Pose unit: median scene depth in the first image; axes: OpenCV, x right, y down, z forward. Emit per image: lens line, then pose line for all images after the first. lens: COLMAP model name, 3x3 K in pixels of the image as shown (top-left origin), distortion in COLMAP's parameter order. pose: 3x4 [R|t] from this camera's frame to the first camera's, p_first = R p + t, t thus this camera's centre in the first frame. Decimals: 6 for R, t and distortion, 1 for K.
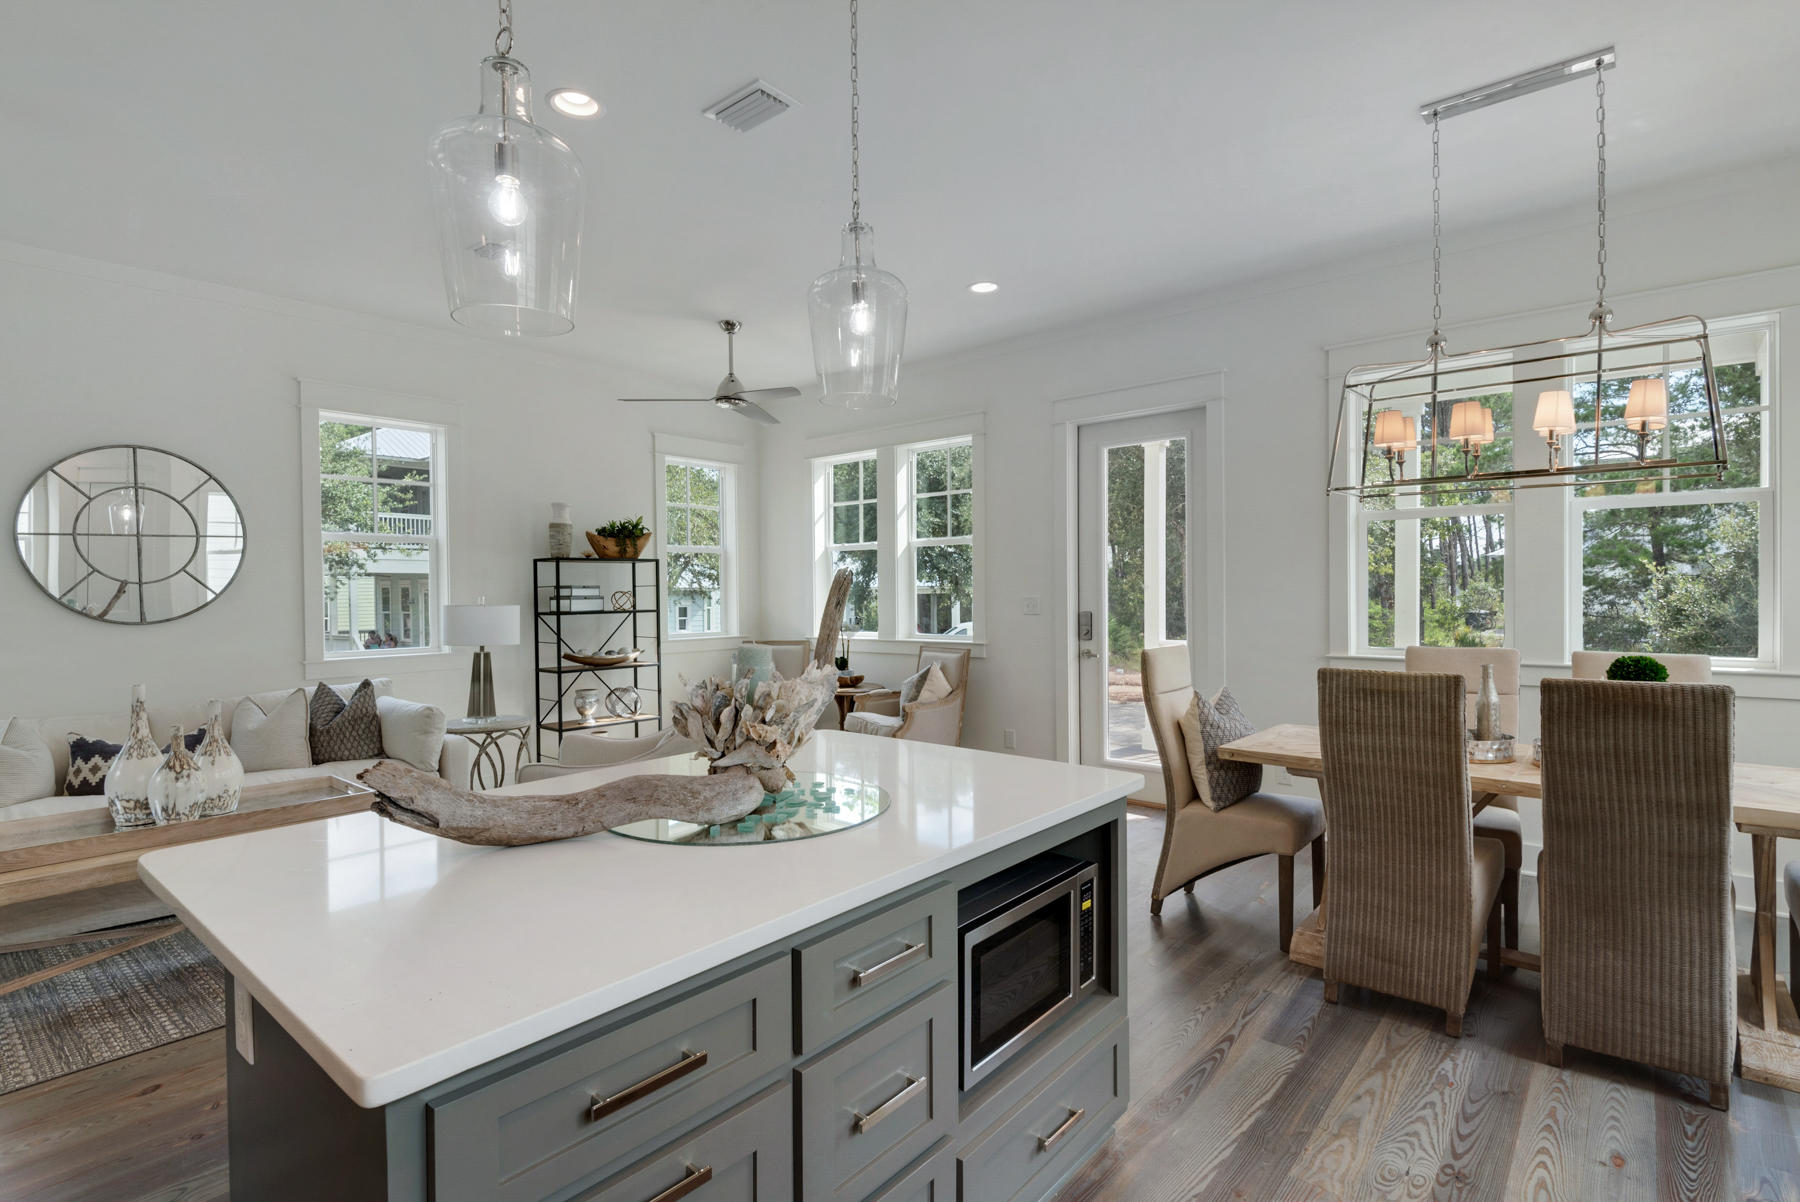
lens RADIAL K [[868.7, 0, 900.0], [0, 868.7, 601.0], [0, 0, 1]] dist [0.031234, -0.011673]
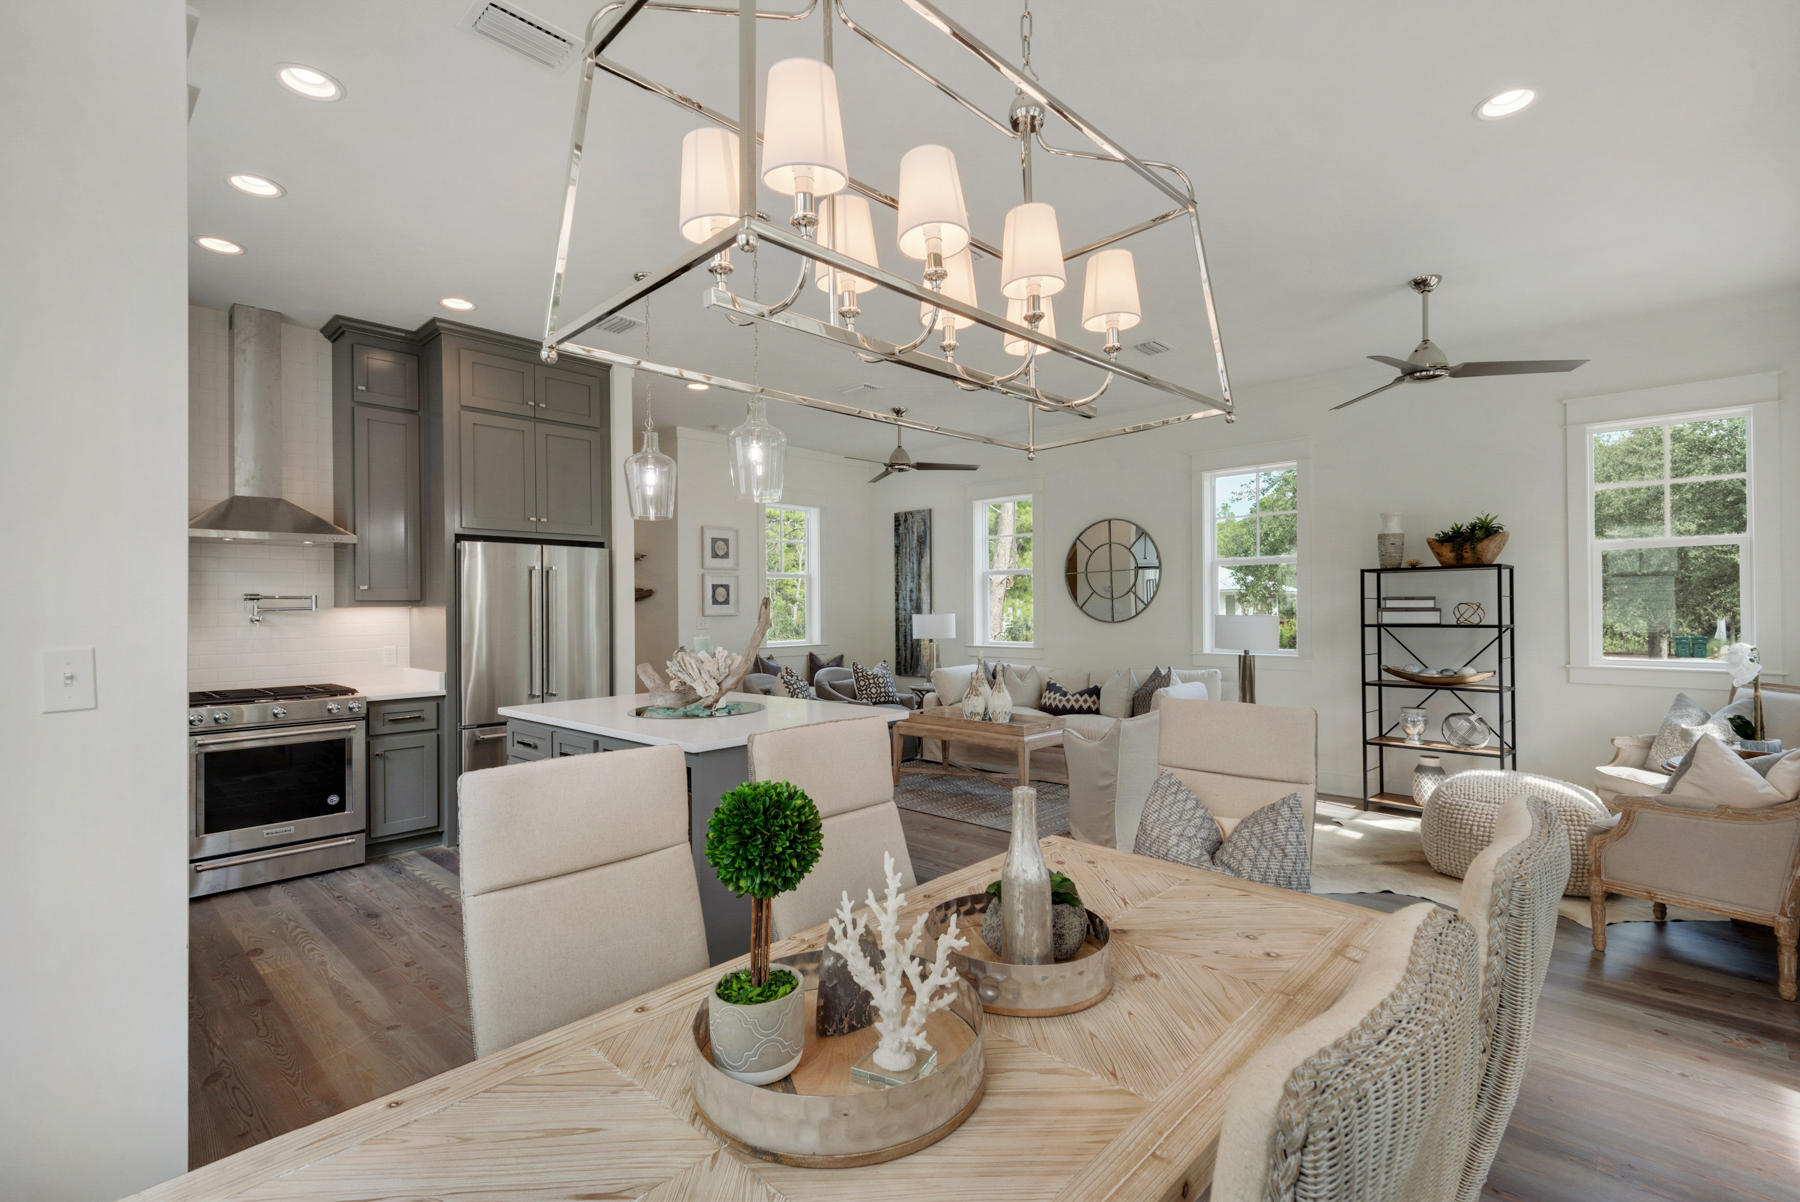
lens RADIAL K [[822.2, 0, 897.3], [0, 822.2, 605.8], [0, 0, 1]] dist [0.036356, -0.019161]
pose [[-0.054910, 0.007502, -0.998463, 0.621145], [-0.003793, 0.999963, 0.007722, -0.014053], [0.998484, 0.004211, -0.054879, 0.546028]]
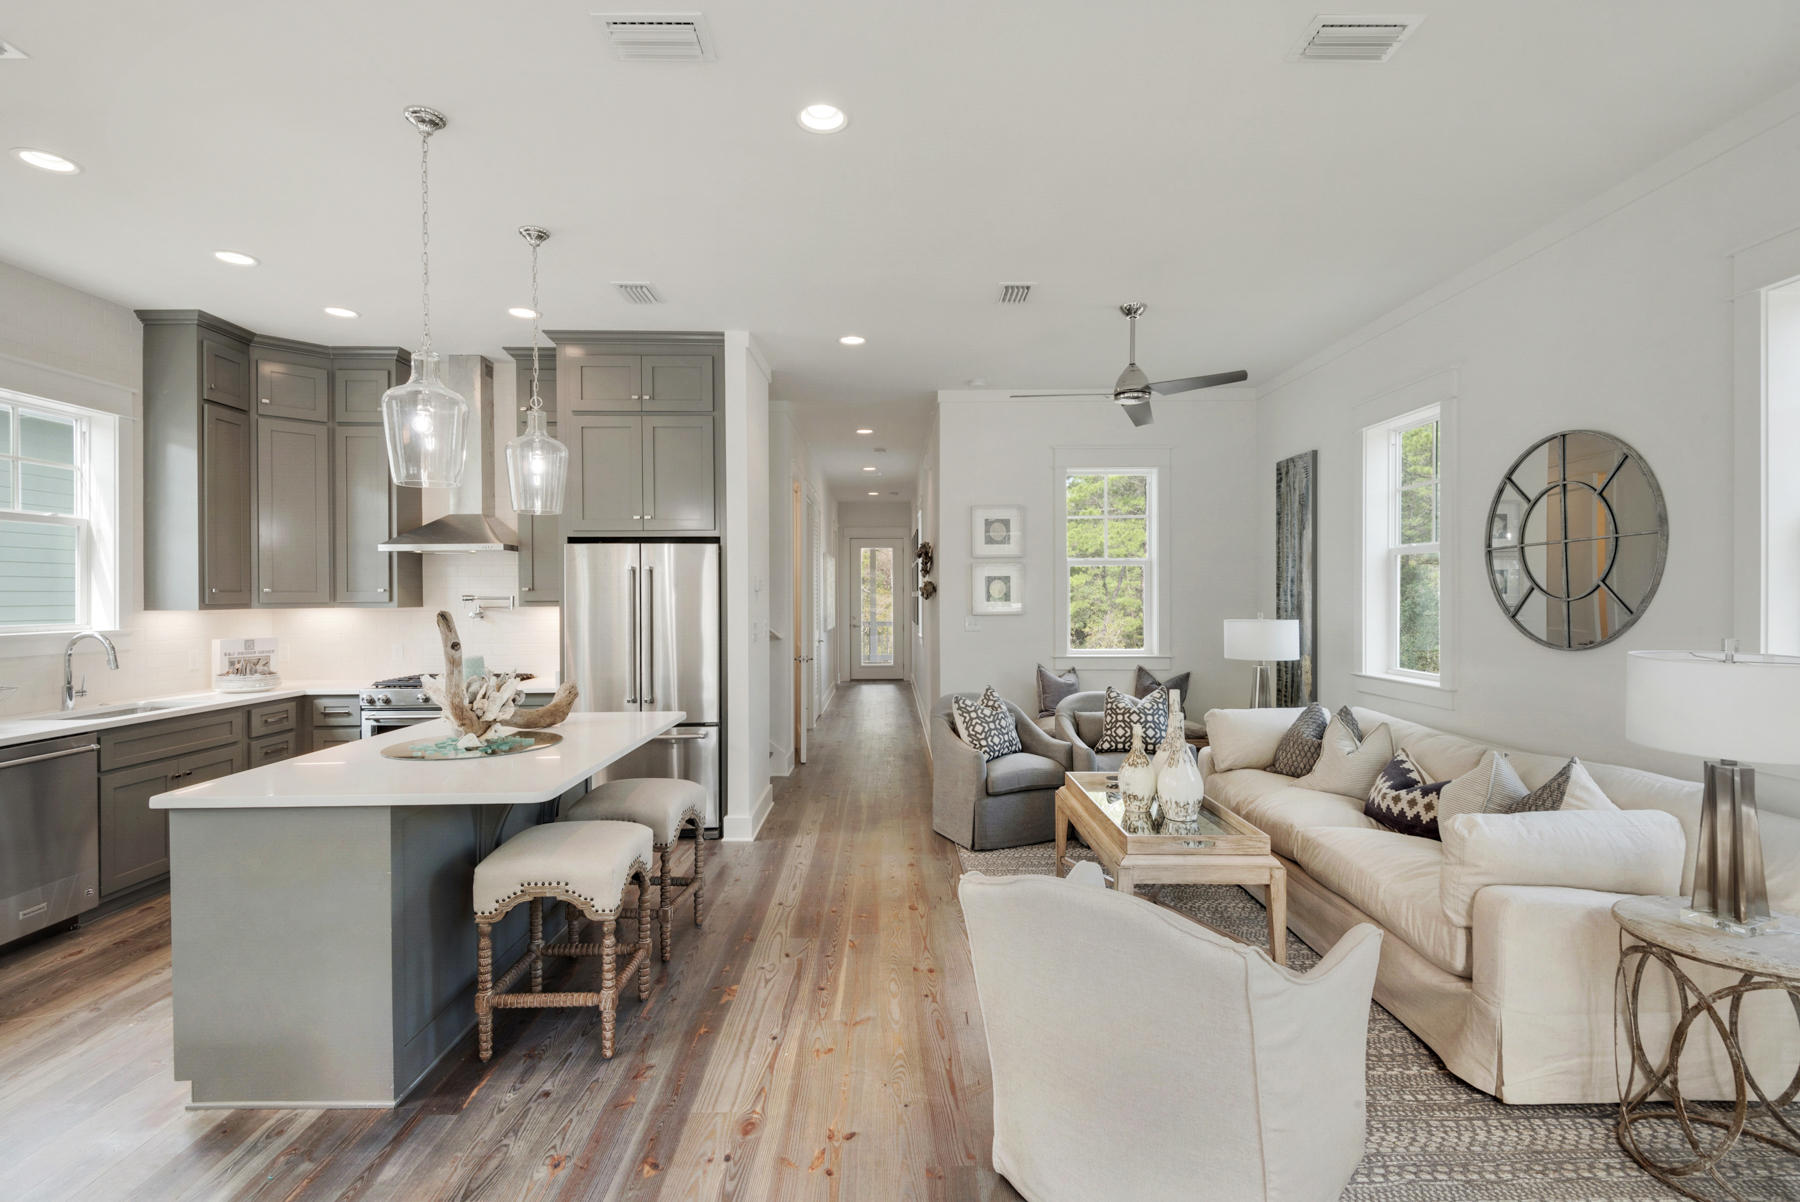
lens RADIAL K [[854.7, 0, 897.1], [0, 854.7, 600.4], [0, 0, 1]] dist [0.025828, -0.020784]
pose [[-0.755340, 0.016654, -0.655121, 0.106023], [0.002597, 0.999745, 0.022420, -0.032229], [0.655328, 0.015233, -0.755191, 0.974207]]
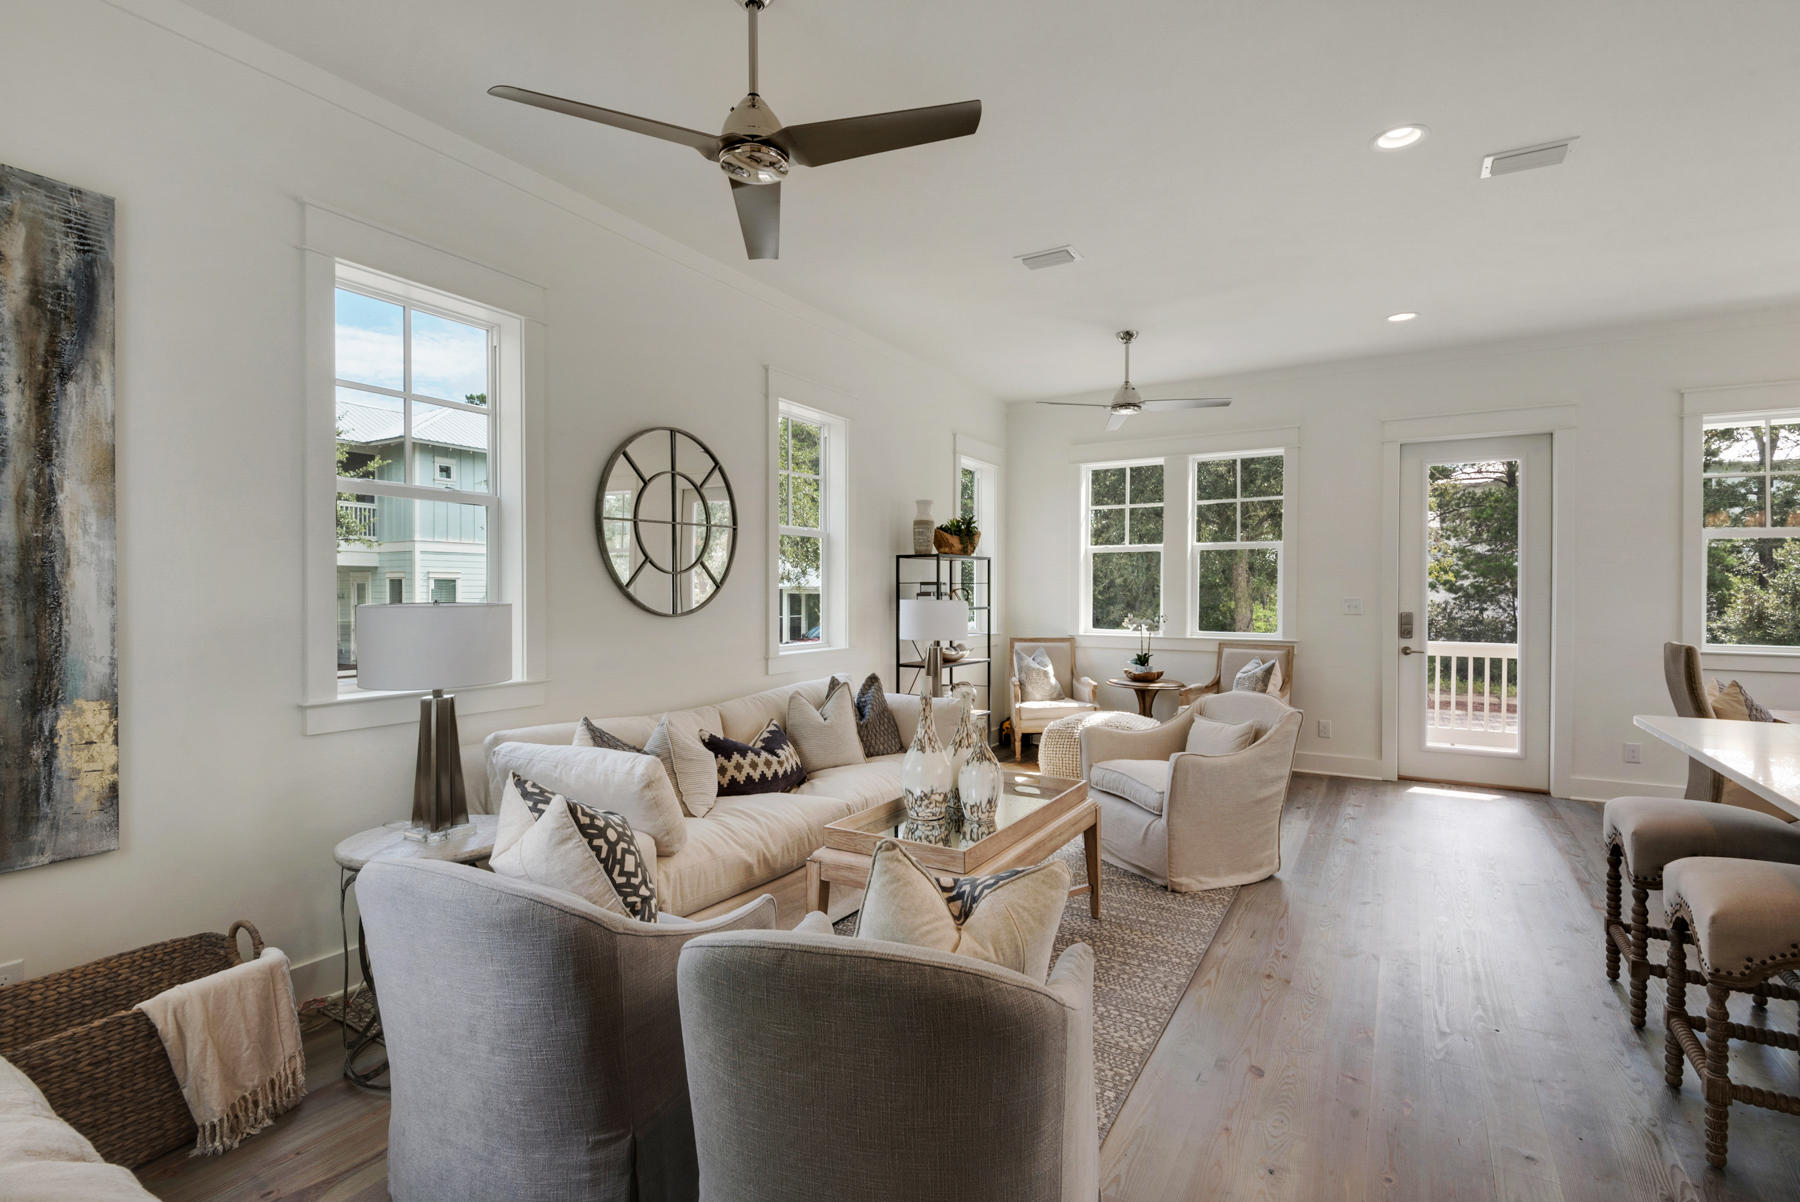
lens RADIAL K [[855.7, 0, 908.0], [0, 855.7, 599.1], [0, 0, 1]] dist [0.025997, -0.026776]
pose [[0.983116, 0.011741, 0.182606, -0.636386], [-0.011175, 0.999929, -0.004131, 0.007011], [-0.182642, 0.002021, 0.983177, 0.036929]]
